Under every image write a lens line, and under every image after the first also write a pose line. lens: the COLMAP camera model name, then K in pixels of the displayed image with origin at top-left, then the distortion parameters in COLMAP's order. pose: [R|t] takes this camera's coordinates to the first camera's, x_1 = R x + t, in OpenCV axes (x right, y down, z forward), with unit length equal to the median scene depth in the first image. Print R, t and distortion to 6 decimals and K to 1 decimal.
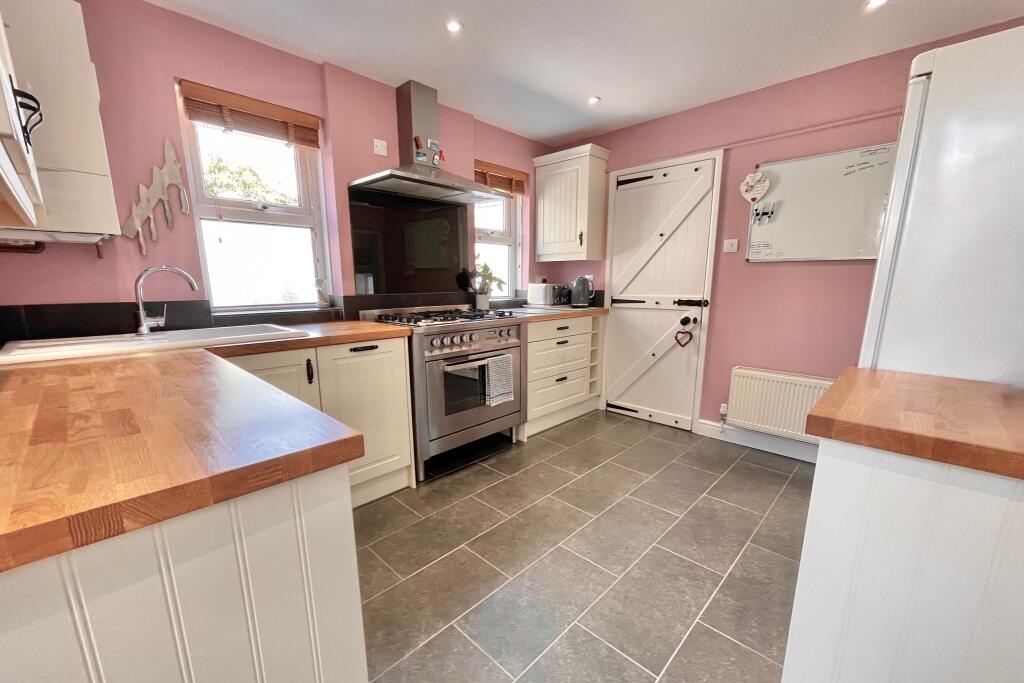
lens RADIAL K [[417.1, 0, 511.0], [0, 417.1, 368.7], [0, 0, 1]] dist [-0.004340, -0.000352]
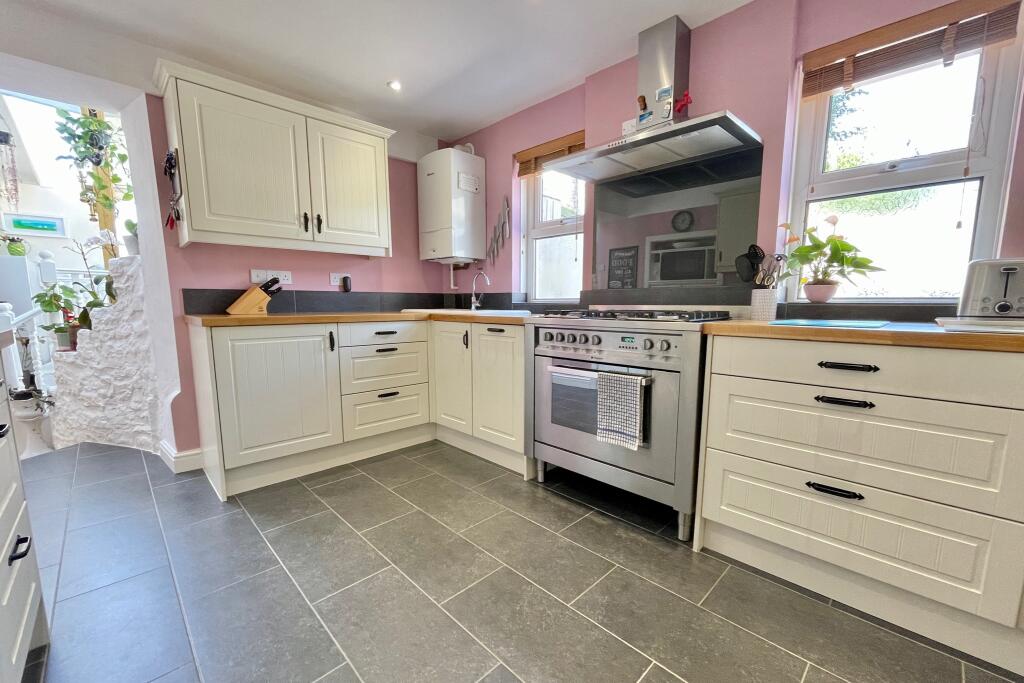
lens RADIAL K [[417.1, 0, 512.7], [0, 417.1, 359.3], [0, 0, 1]] dist [-0.004340, -0.000352]
pose [[-0.037744, 0.133118, -0.990381, 0.735132], [-0.210140, 0.967869, 0.138100, -0.126022], [0.976942, 0.213331, -0.008558, 0.952689]]
